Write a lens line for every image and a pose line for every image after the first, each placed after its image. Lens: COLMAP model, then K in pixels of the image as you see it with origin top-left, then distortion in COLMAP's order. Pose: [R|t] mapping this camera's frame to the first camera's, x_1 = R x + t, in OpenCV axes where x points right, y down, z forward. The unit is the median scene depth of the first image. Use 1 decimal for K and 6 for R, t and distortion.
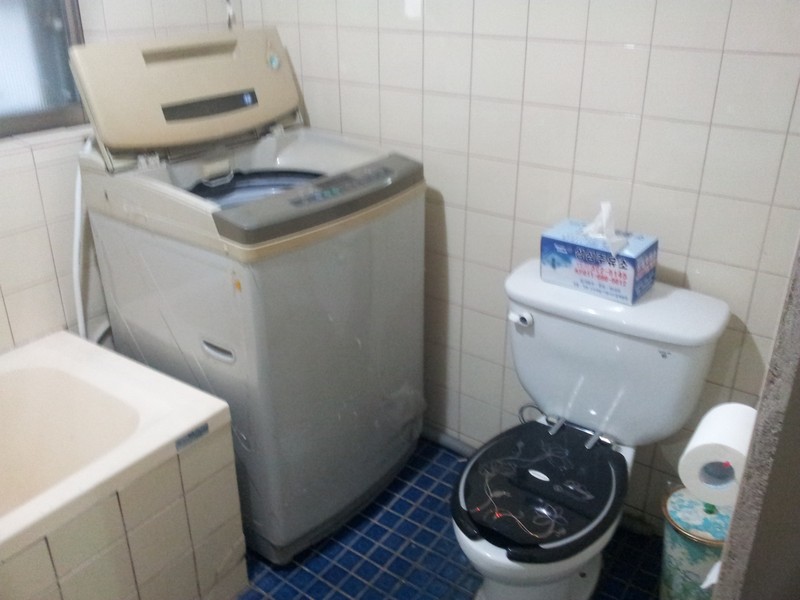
lens RADIAL K [[695.1, 0, 397.2], [0, 695.1, 297.2], [0, 0, 1]] dist [0.034744, -0.116322]
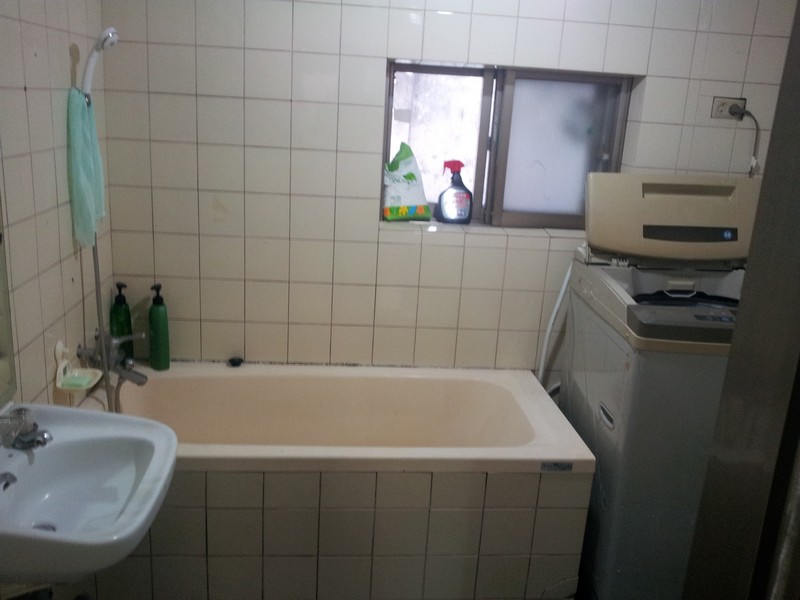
lens RADIAL K [[695.1, 0, 397.2], [0, 695.1, 297.2], [0, 0, 1]] dist [0.034744, -0.116322]
pose [[0.644981, 0.241458, -0.725050, 0.333598], [-0.366680, 0.930202, -0.016409, 0.035588], [0.670481, 0.276445, 0.688500, -0.149280]]
